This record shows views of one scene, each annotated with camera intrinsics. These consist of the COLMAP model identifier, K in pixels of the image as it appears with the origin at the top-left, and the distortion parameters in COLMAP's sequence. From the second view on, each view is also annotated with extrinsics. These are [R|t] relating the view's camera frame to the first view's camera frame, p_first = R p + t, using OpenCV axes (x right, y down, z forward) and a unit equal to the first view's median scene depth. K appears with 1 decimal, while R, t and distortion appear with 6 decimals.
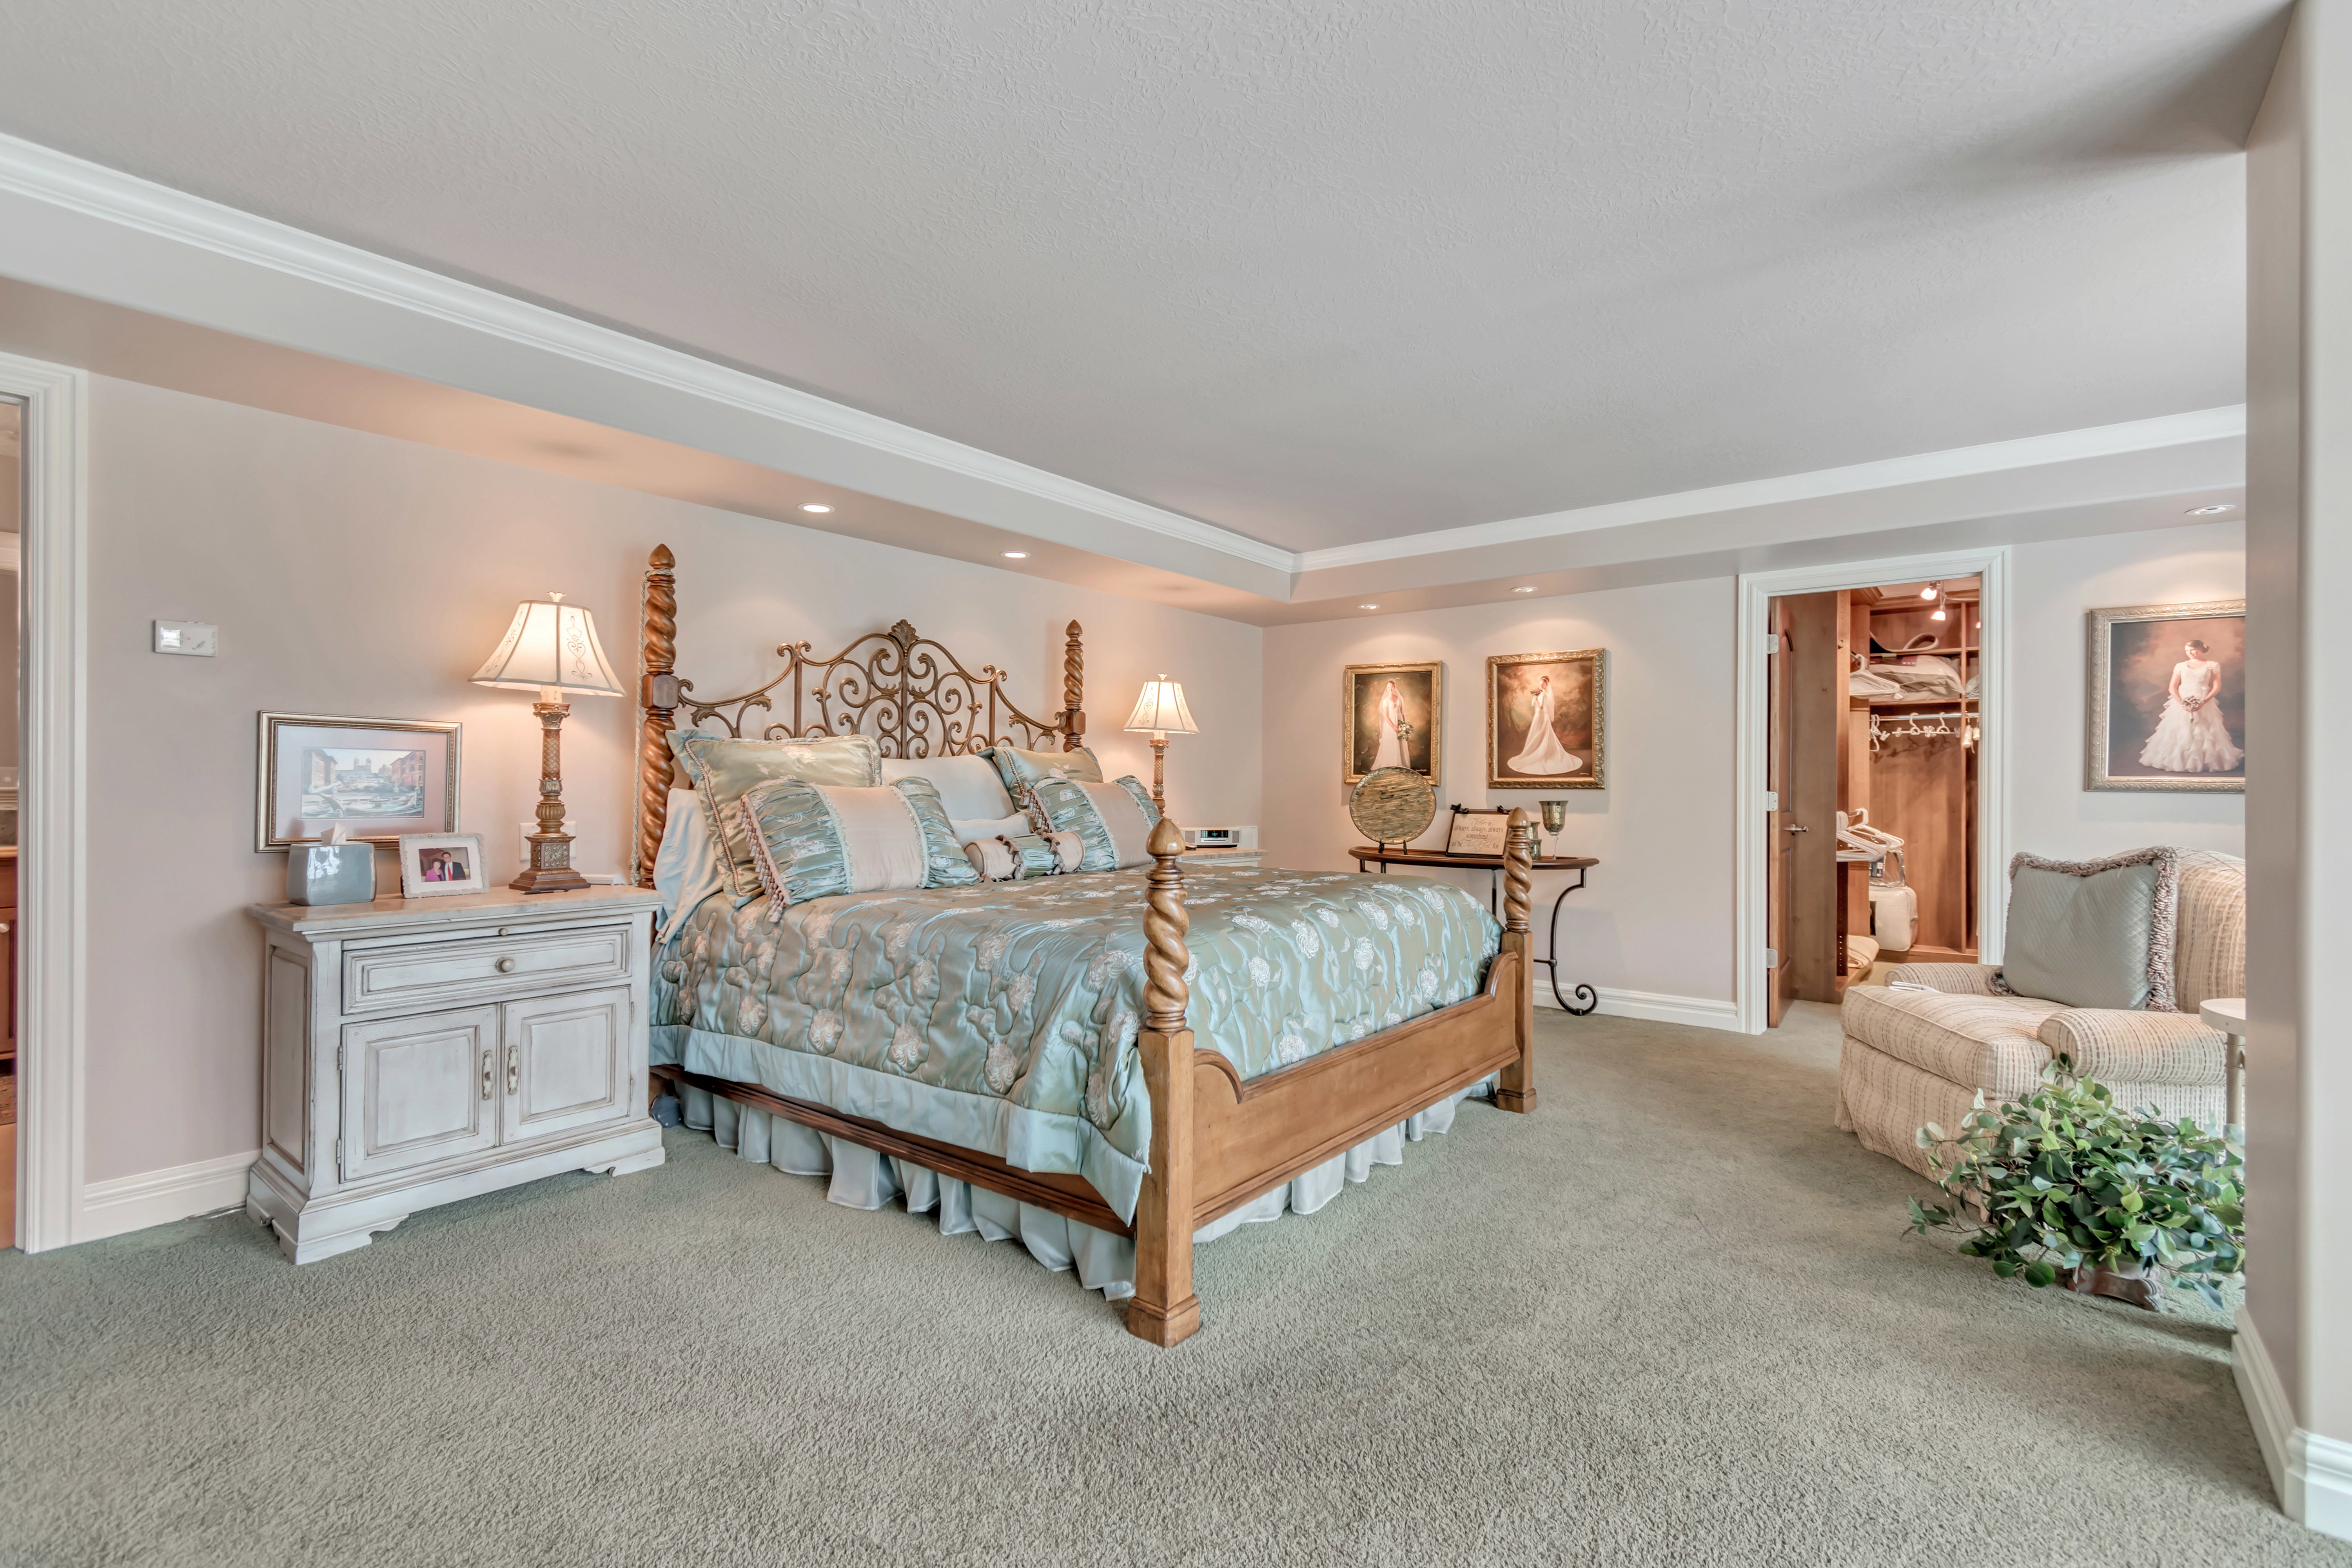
lens RADIAL K [[1055.0, 0, 1176.7], [0, 1055.0, 780.8], [0, 0, 1]] dist [-0.000553, 0.000076]
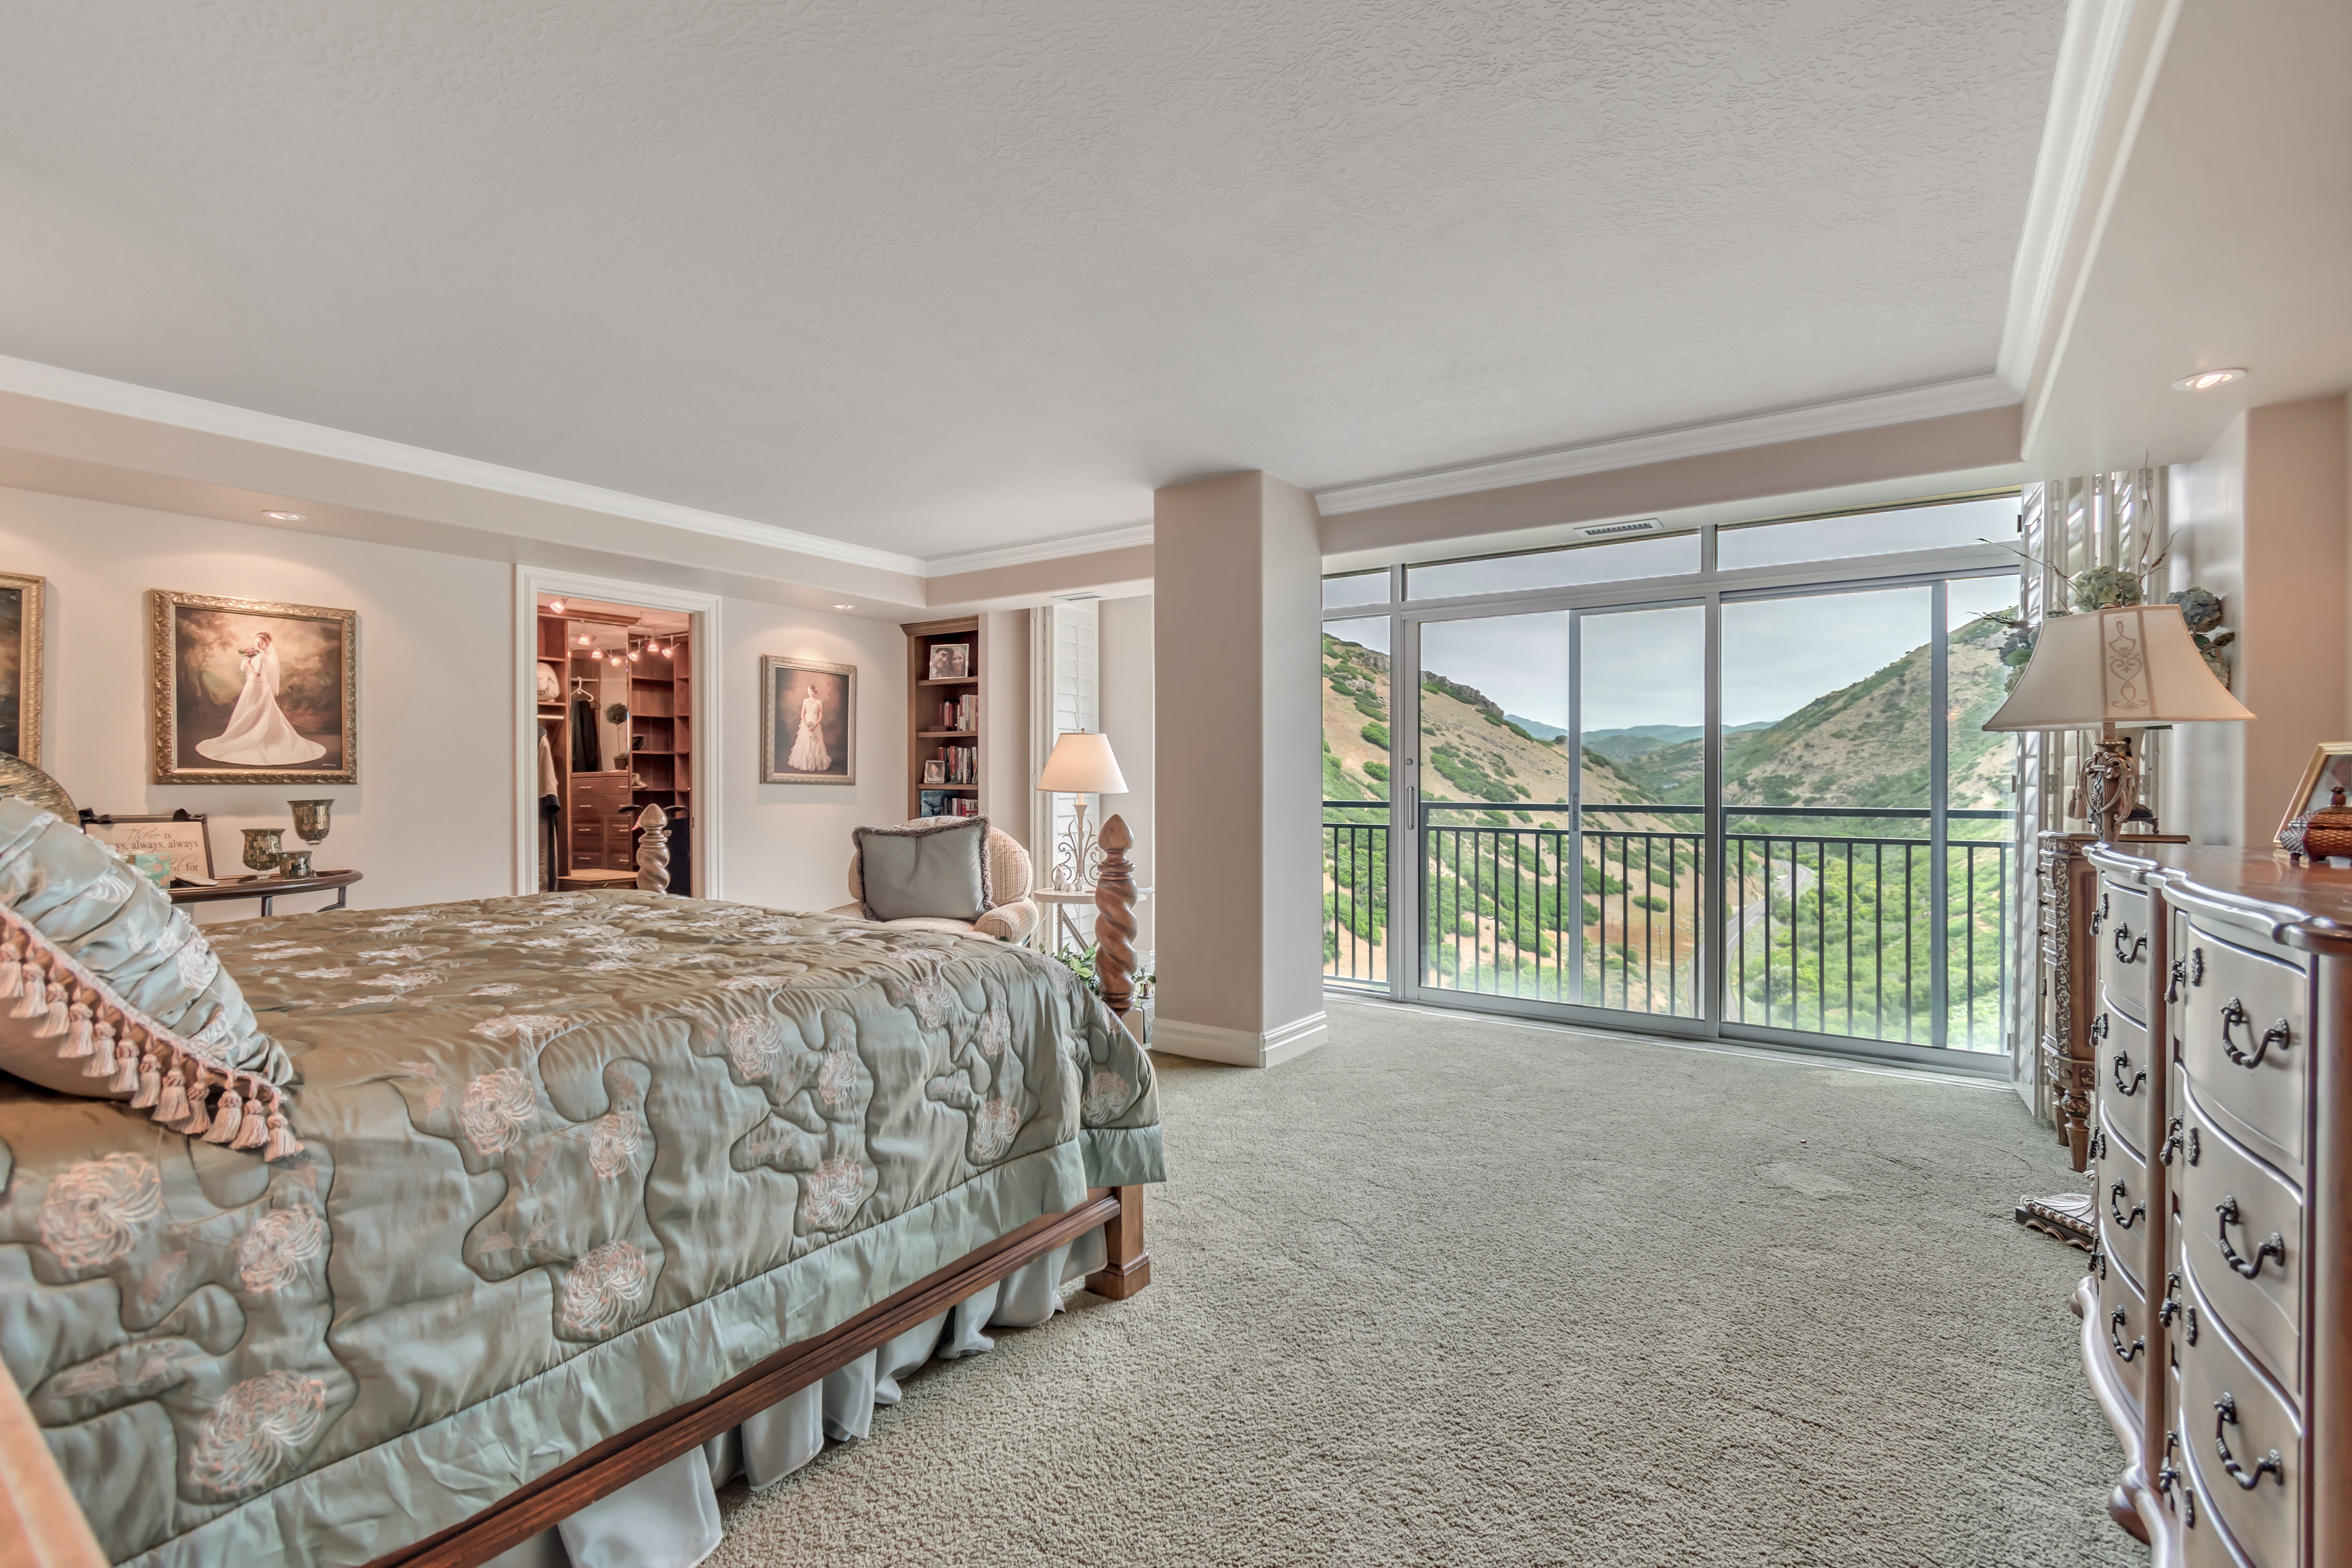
lens RADIAL K [[1055.0, 0, 1182.8], [0, 1055.0, 787.1], [0, 0, 1]] dist [-0.000553, 0.000076]
pose [[-0.060723, -0.007587, 0.998126, -0.446655], [-0.005680, 0.999958, 0.007255, 0.000591], [-0.998139, -0.005229, -0.060763, 0.410493]]
